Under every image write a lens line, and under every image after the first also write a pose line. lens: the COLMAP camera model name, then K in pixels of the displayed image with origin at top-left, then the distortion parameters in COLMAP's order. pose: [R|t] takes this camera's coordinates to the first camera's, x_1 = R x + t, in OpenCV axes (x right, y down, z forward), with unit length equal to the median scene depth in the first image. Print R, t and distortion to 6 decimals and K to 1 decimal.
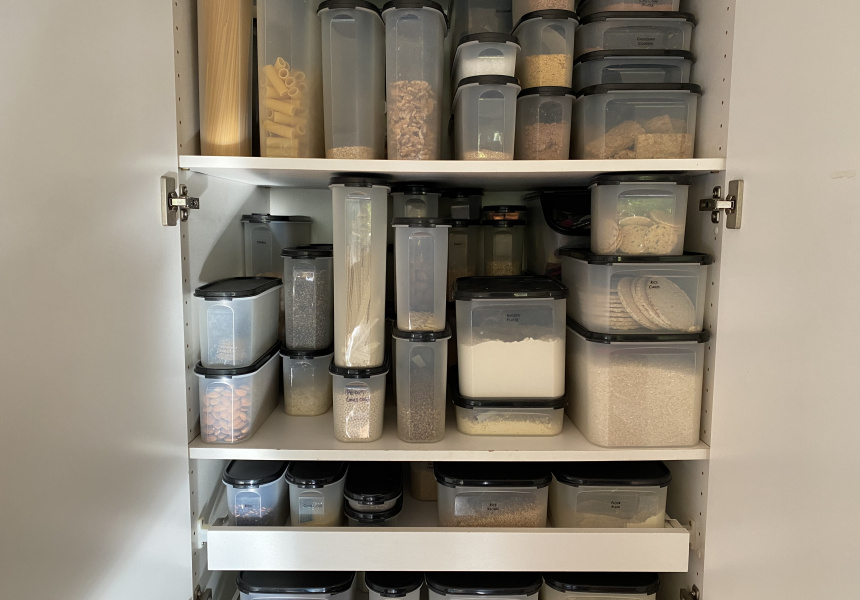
lens RADIAL K [[669.6, 0, 430.0], [0, 669.6, 300.0], [0, 0, 1]] dist [0.104839, -0.145194]
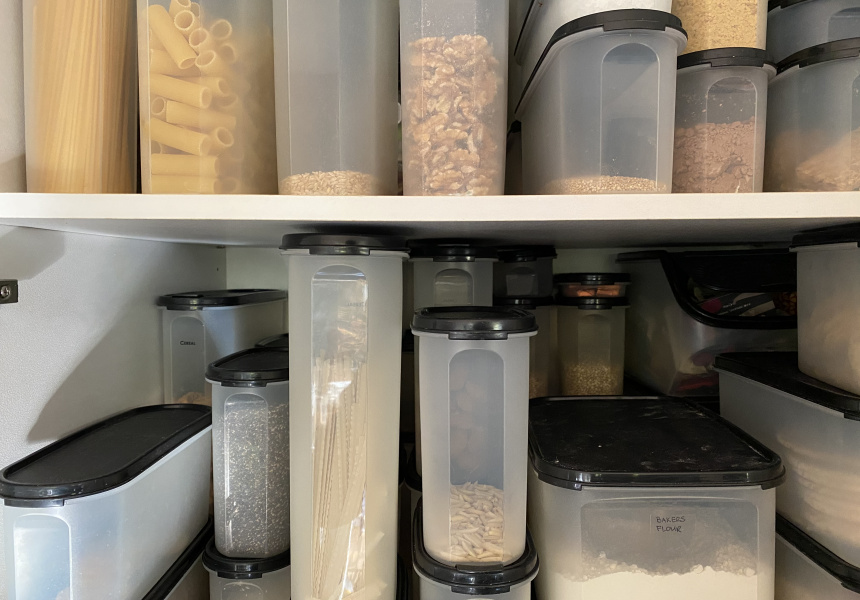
lens RADIAL K [[669.6, 0, 430.0], [0, 669.6, 300.0], [0, 0, 1]] dist [0.104839, -0.145194]
pose [[0.999696, -0.006829, -0.023682, -0.032310], [0.005164, 0.997558, -0.069656, -0.099695], [0.024100, 0.069513, 0.997290, 0.517426]]
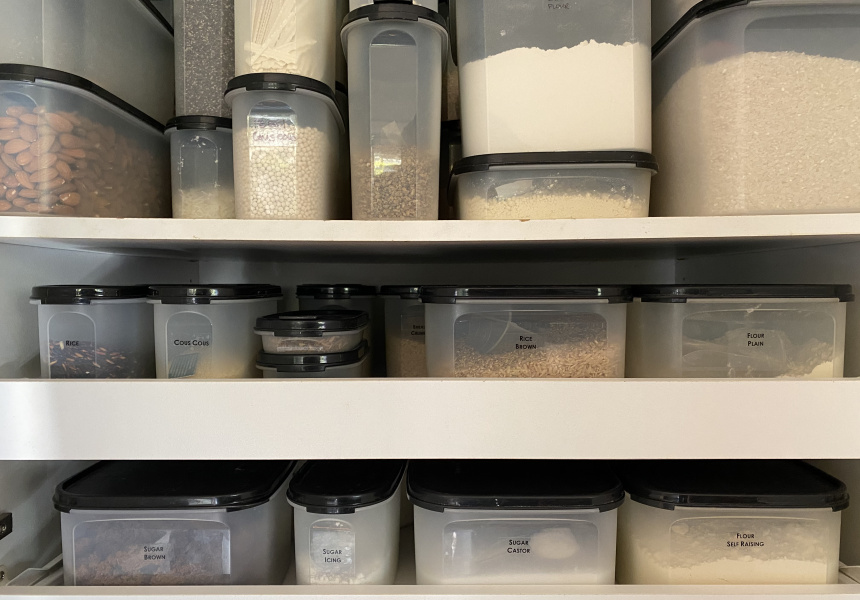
lens RADIAL K [[669.6, 0, 430.0], [0, 669.6, 300.0], [0, 0, 1]] dist [0.104839, -0.145194]
pose [[0.999989, -0.004051, -0.002157, 0.017135], [0.003810, 0.994763, -0.102139, 0.334129], [0.002559, 0.102130, 0.994768, 0.472126]]
